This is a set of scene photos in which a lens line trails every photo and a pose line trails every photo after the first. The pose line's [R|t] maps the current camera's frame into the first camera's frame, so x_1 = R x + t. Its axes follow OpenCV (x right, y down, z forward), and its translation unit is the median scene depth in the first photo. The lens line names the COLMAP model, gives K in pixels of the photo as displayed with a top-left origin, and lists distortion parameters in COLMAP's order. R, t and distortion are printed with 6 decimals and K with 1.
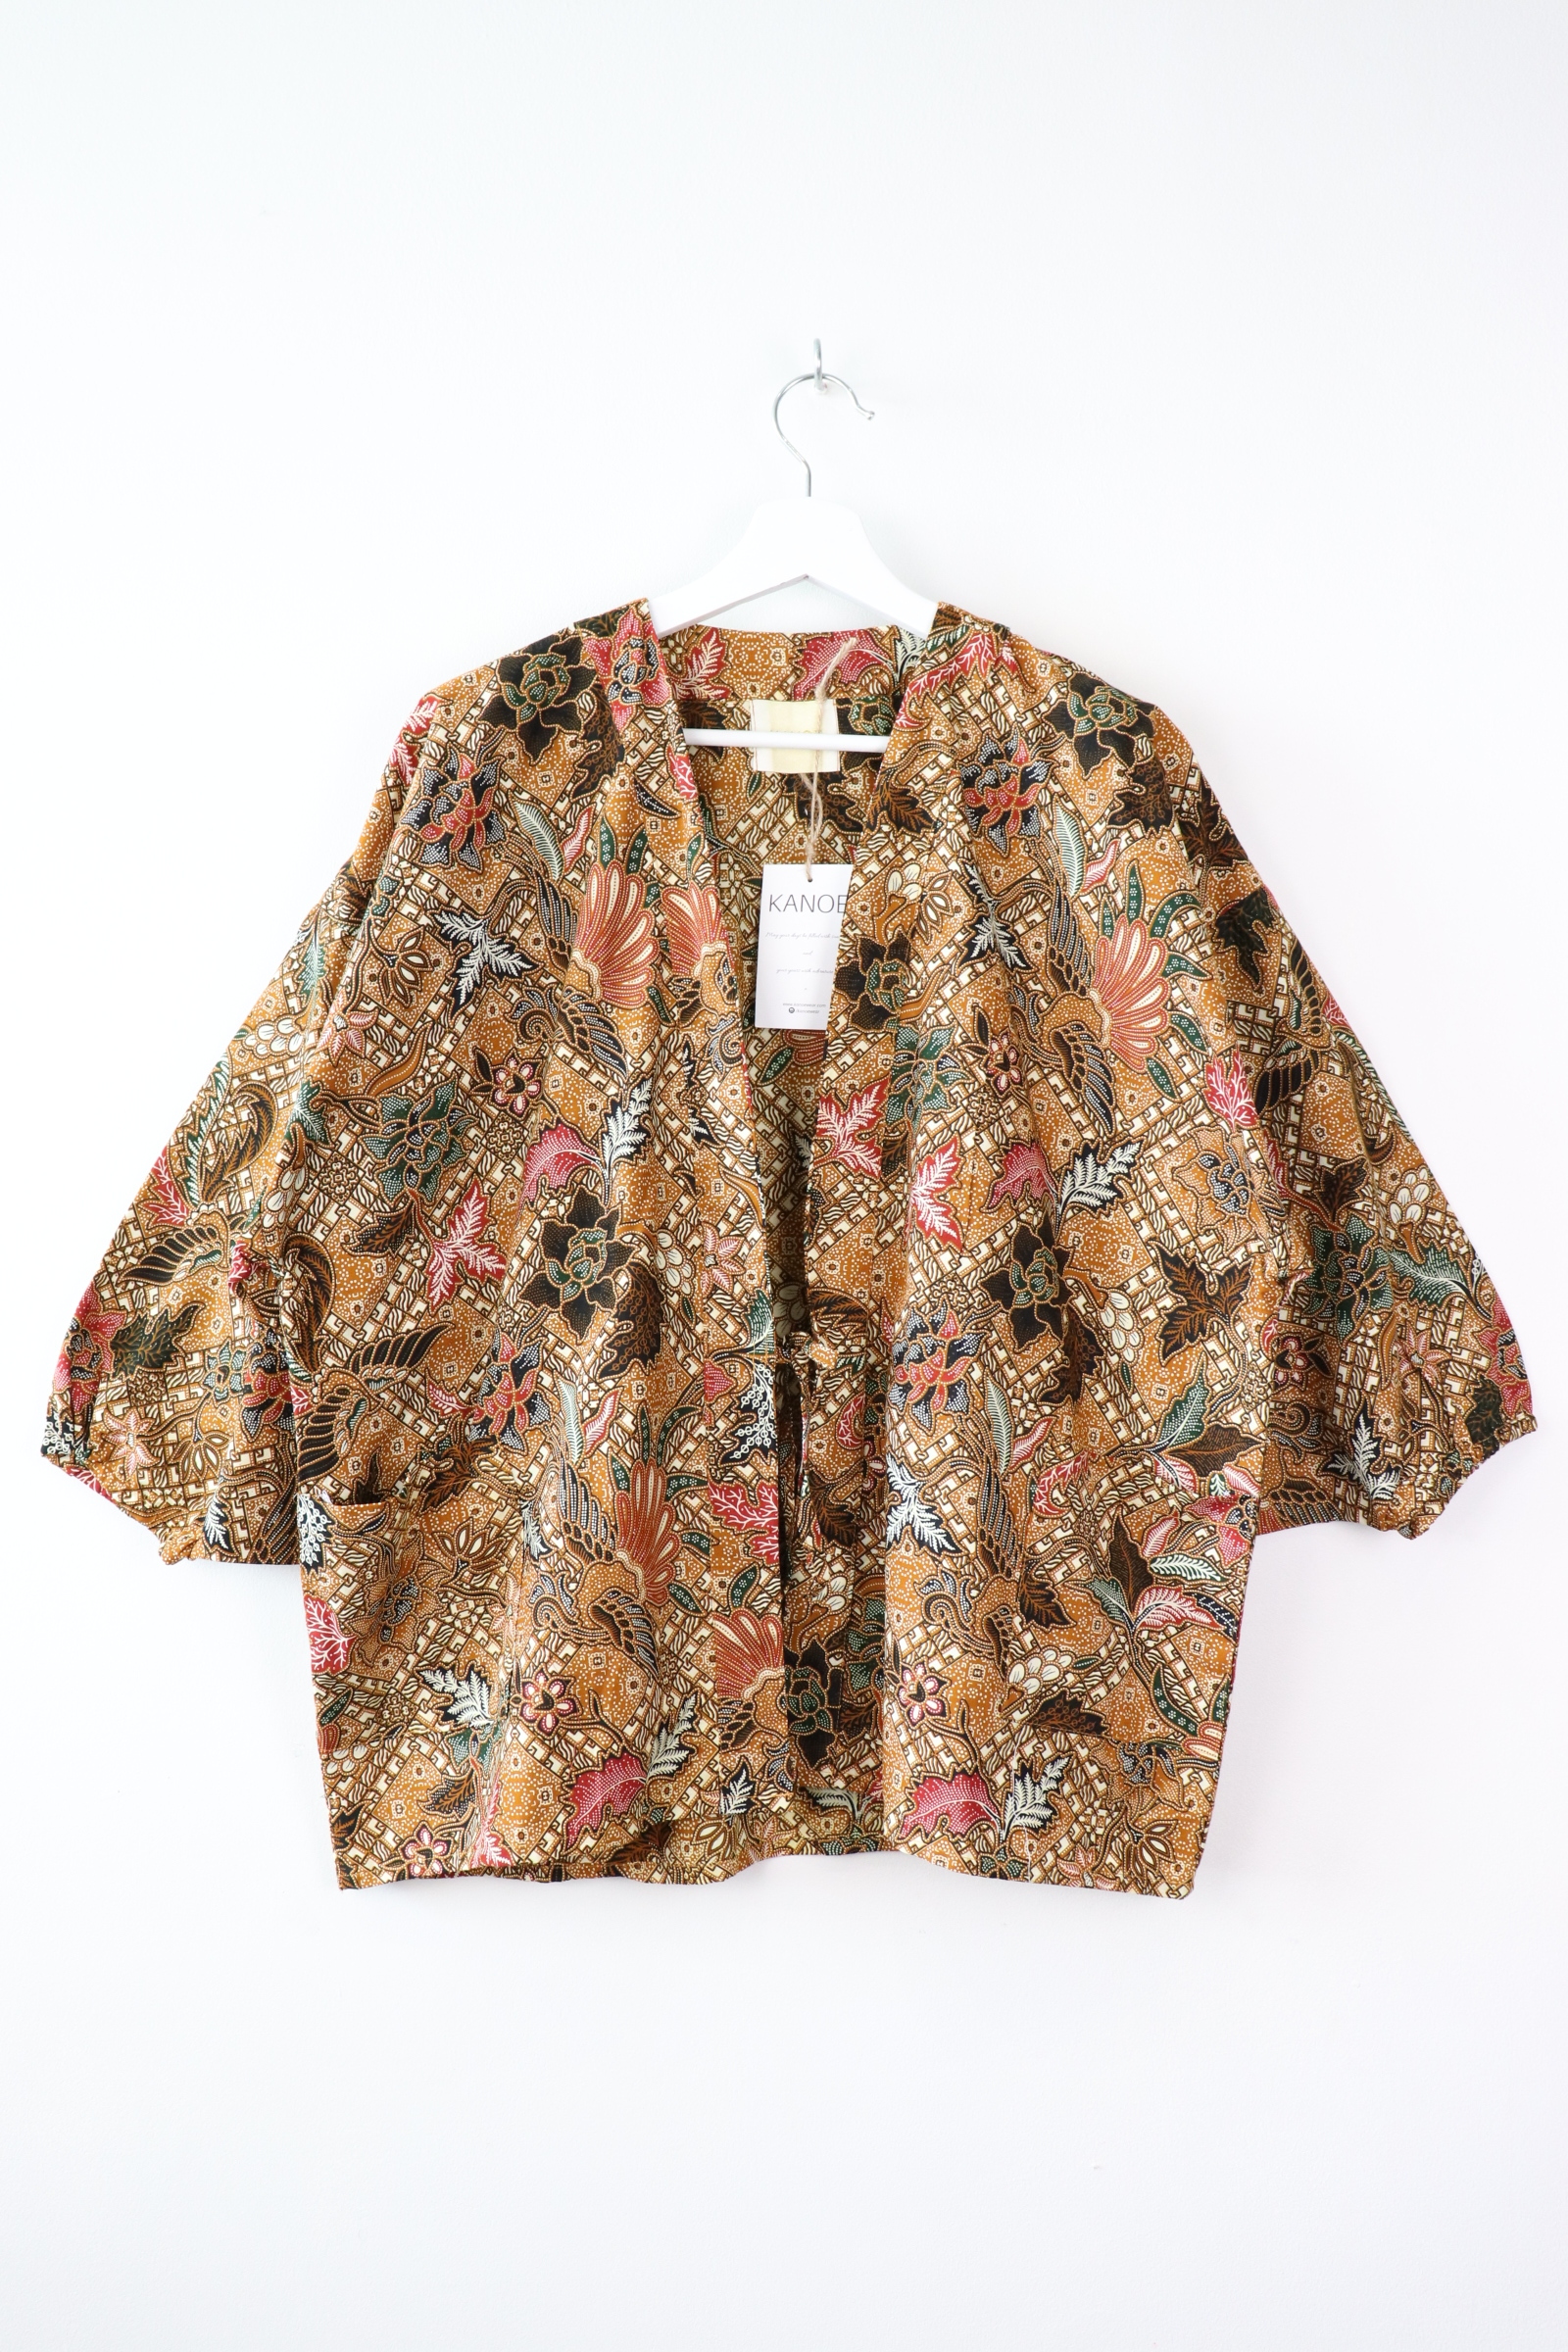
lens RADIAL K [[2017.1, 0, 810.7], [0, 2017.1, 1119.2], [0, 0, 1]] dist [-0.169583, 0.155515]
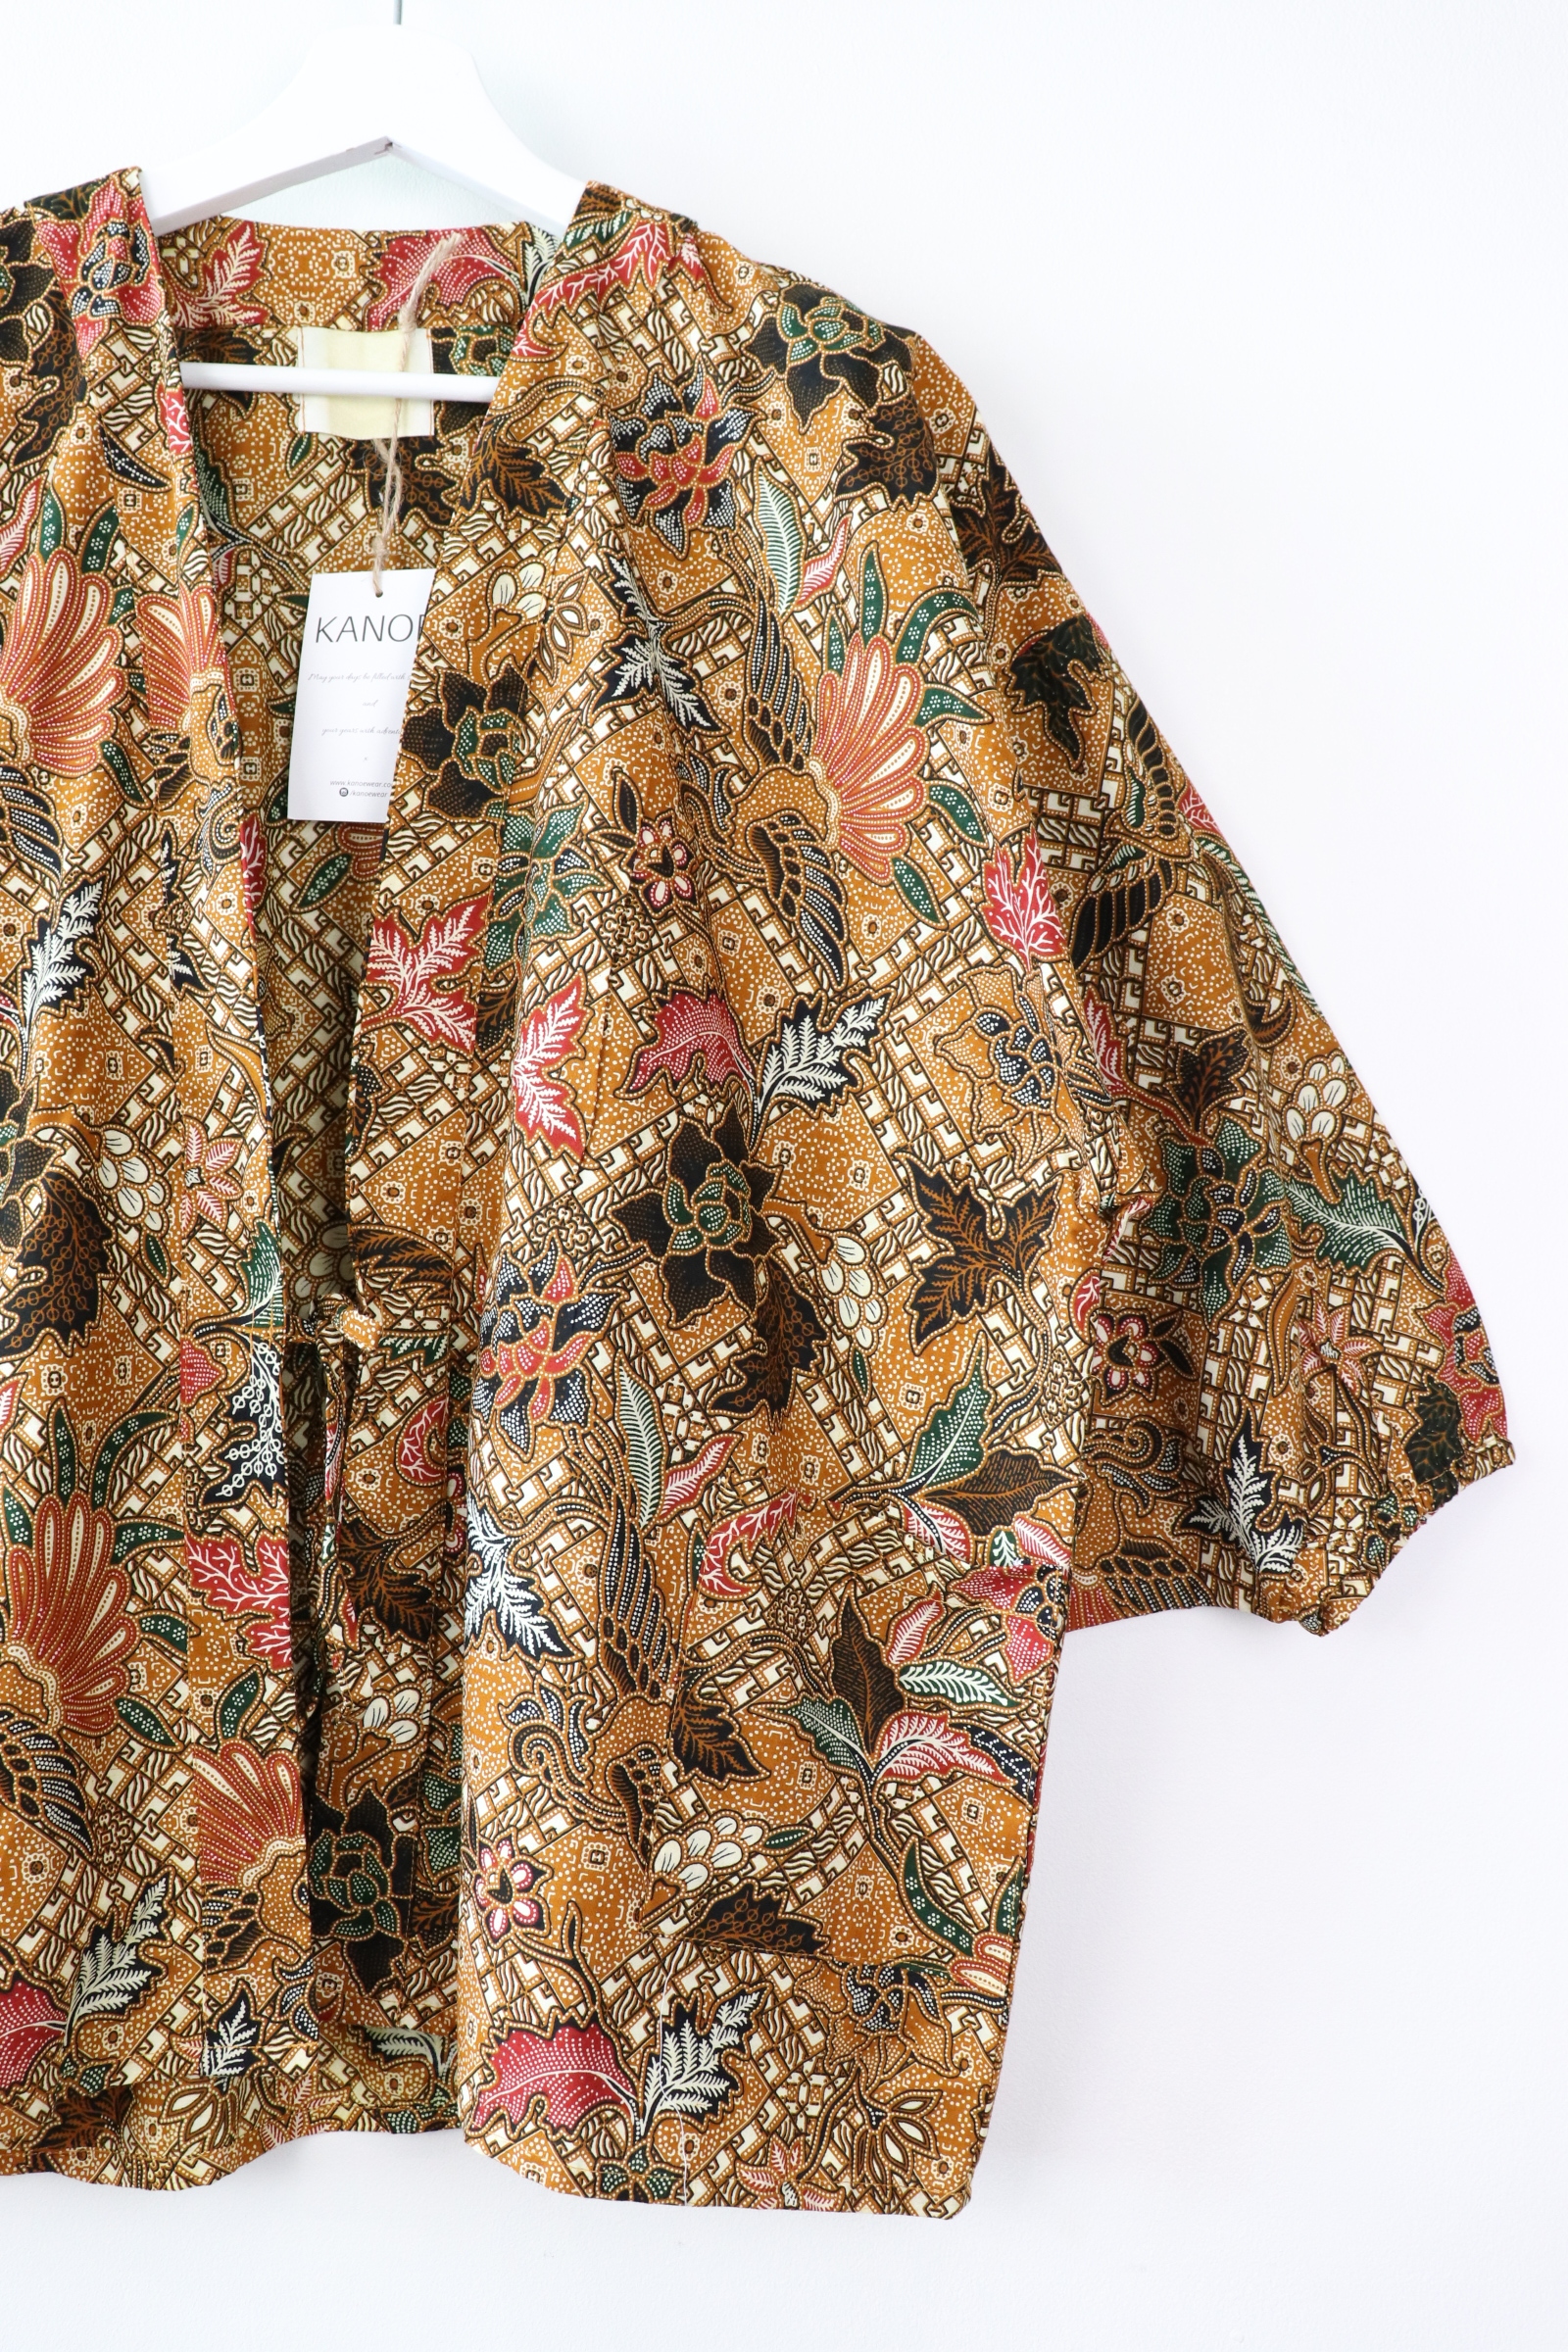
lens RADIAL K [[2017.1, 0, 810.7], [0, 2017.1, 1119.2], [0, 0, 1]] dist [-0.169583, 0.155515]
pose [[0.999296, 0.008357, 0.036567, 0.119085], [-0.007046, 0.999332, -0.035852, 0.072910], [-0.036842, 0.035570, 0.998688, 0.376850]]
